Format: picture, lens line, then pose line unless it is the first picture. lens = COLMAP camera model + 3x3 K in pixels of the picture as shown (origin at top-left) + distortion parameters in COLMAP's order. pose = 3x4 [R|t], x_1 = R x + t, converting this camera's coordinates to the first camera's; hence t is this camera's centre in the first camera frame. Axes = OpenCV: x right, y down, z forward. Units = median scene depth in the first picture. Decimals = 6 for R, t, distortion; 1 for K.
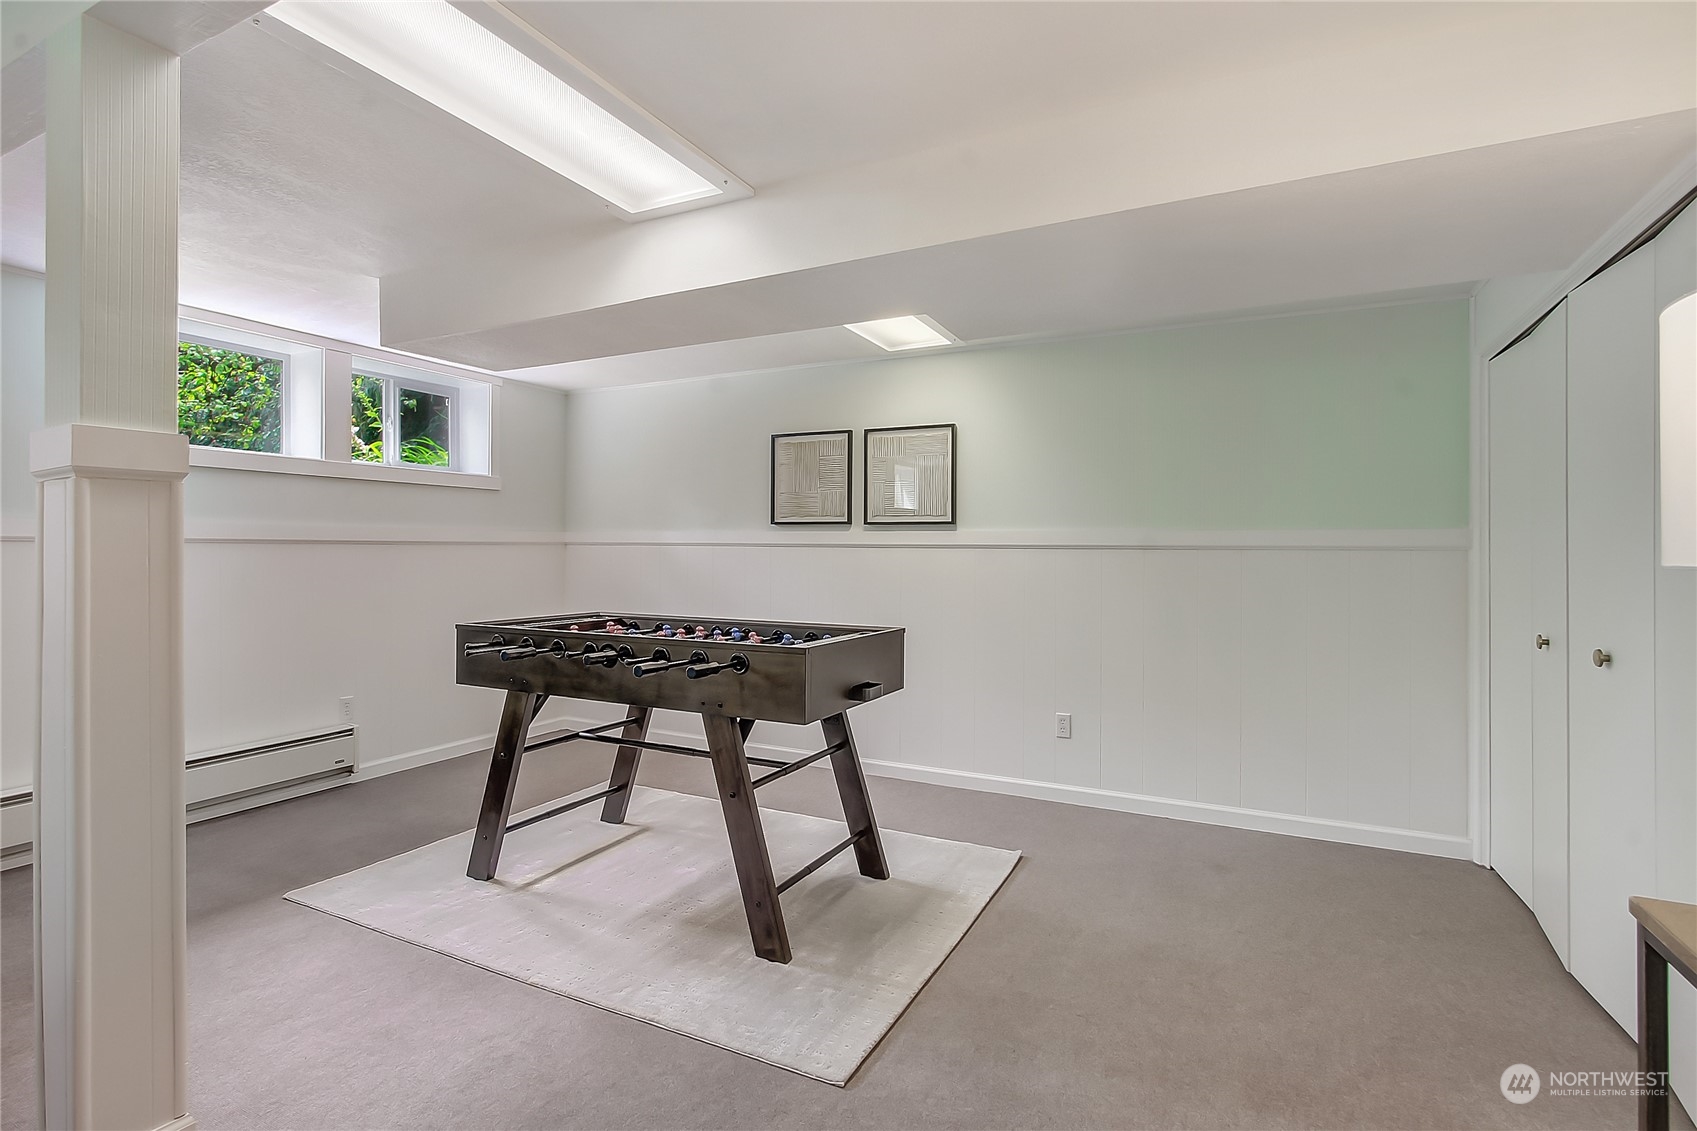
lens RADIAL K [[807.2, 0, 848.7], [0, 807.2, 556.6], [0, 0, 1]] dist [-0.015502, 0.000281]
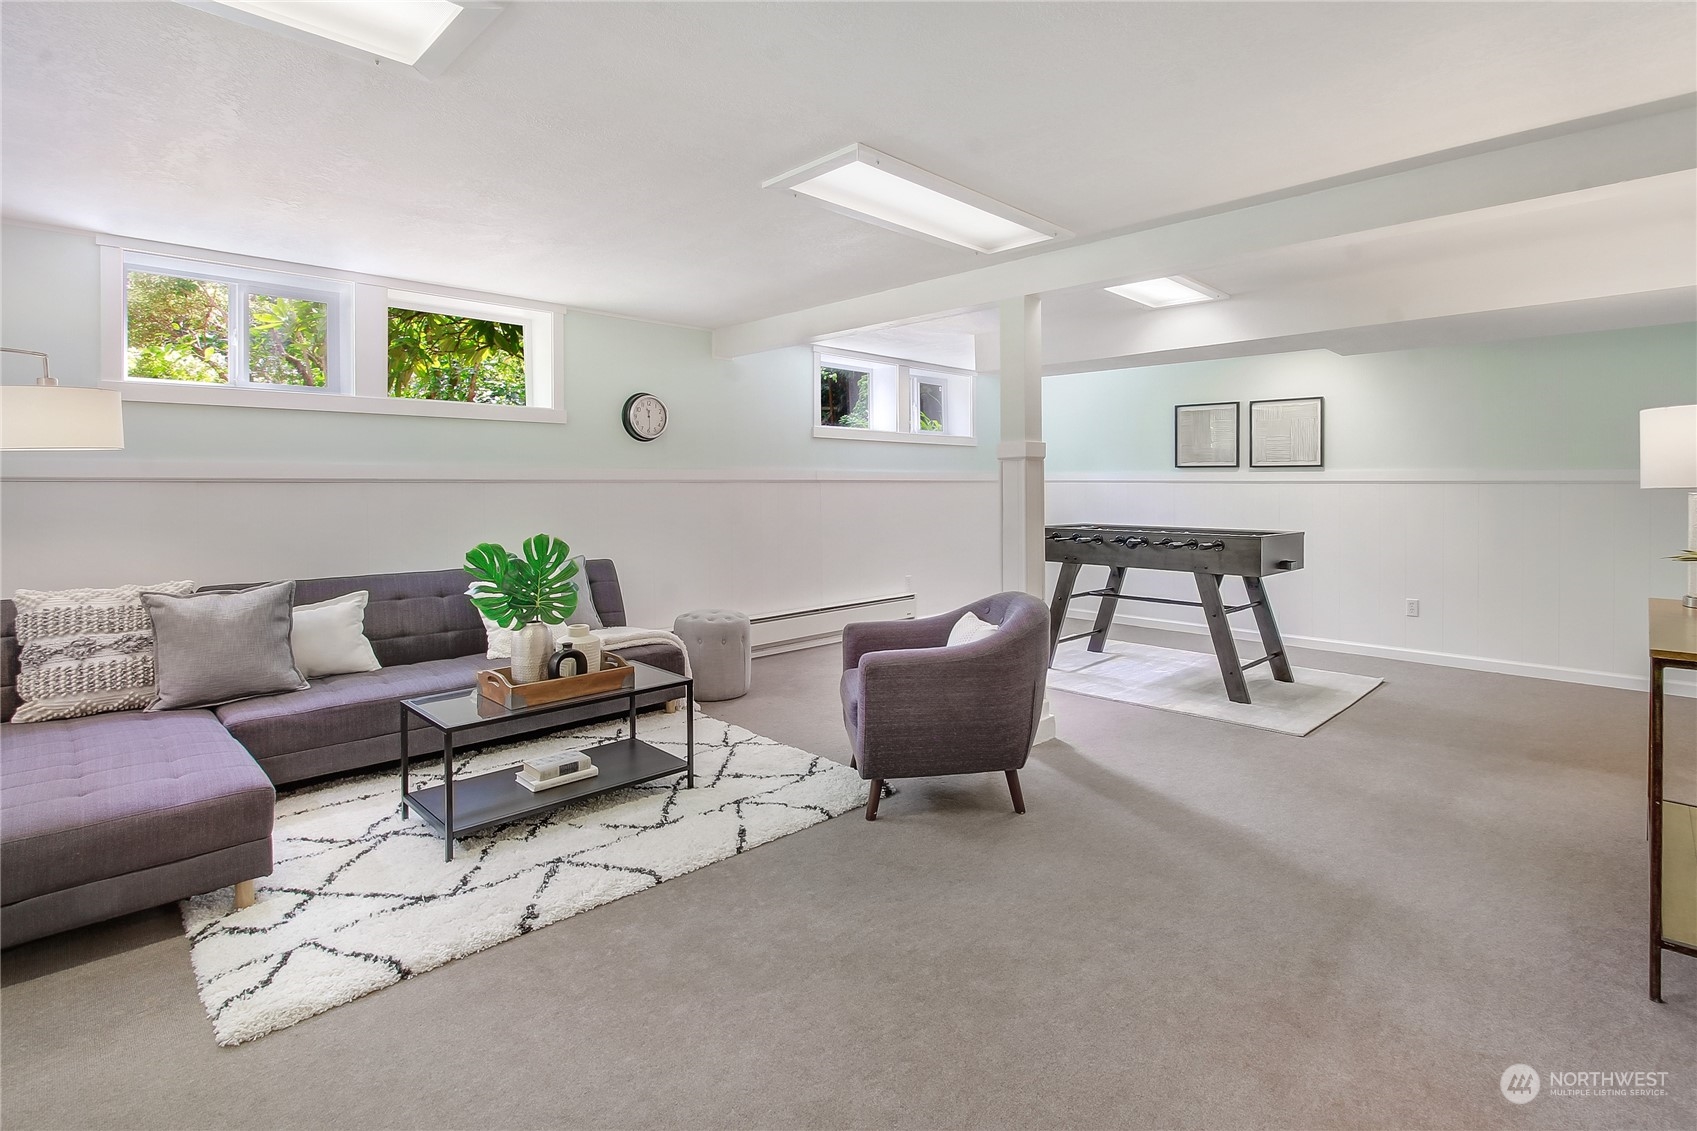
lens RADIAL K [[807.2, 0, 852.9], [0, 807.2, 497.2], [0, 0, 1]] dist [-0.015502, 0.000281]
pose [[0.947151, -0.001069, -0.320787, -0.234716], [0.002313, 0.999991, 0.003496, 0.008381], [0.320780, -0.004053, 0.947145, -0.718149]]
